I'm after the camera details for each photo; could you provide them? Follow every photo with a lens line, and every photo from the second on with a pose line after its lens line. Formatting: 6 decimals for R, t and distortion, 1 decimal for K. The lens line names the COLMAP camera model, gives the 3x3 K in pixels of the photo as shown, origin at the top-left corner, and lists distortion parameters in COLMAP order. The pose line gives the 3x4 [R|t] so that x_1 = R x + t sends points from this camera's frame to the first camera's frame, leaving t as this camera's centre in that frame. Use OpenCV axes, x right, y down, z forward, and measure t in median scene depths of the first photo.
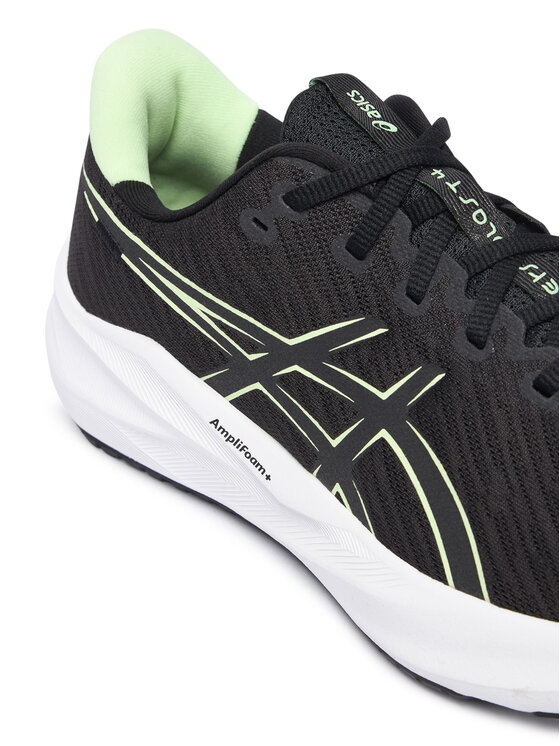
lens RADIAL K [[1878.0, 0, 280.0], [0, 1878.0, 373.0], [0, 0, 1]] dist [-0.089825, -0.149597]
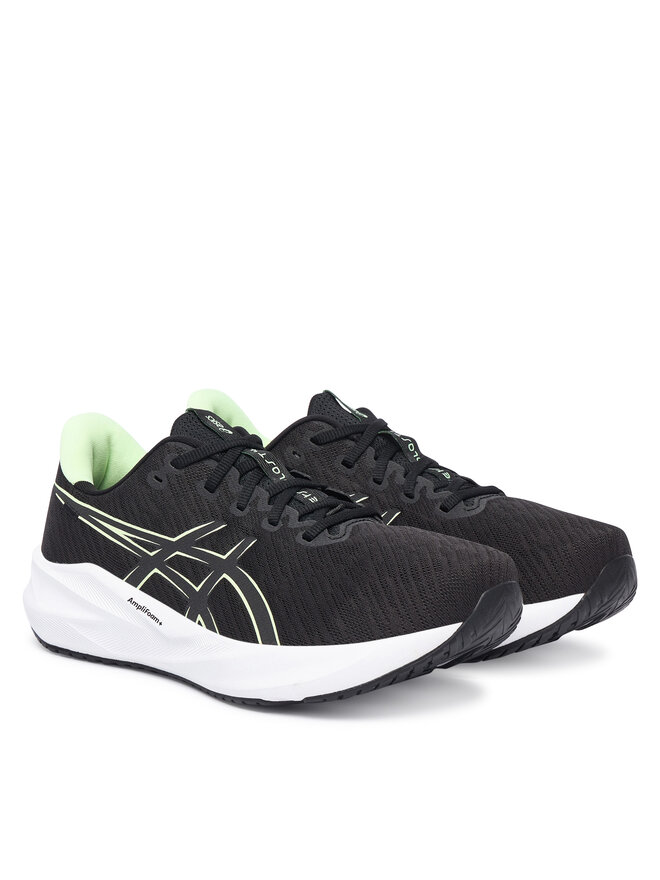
lens RADIAL K [[2231.8, 0, 330.0], [0, 2231.8, 440.0], [0, 0, 1]] dist [-0.268349, -0.135135]
pose [[0.996950, 0.012981, 0.076952, -0.011327], [0.017859, 0.921947, -0.386903, 0.744174], [-0.075969, 0.387098, 0.918904, -1.050168]]
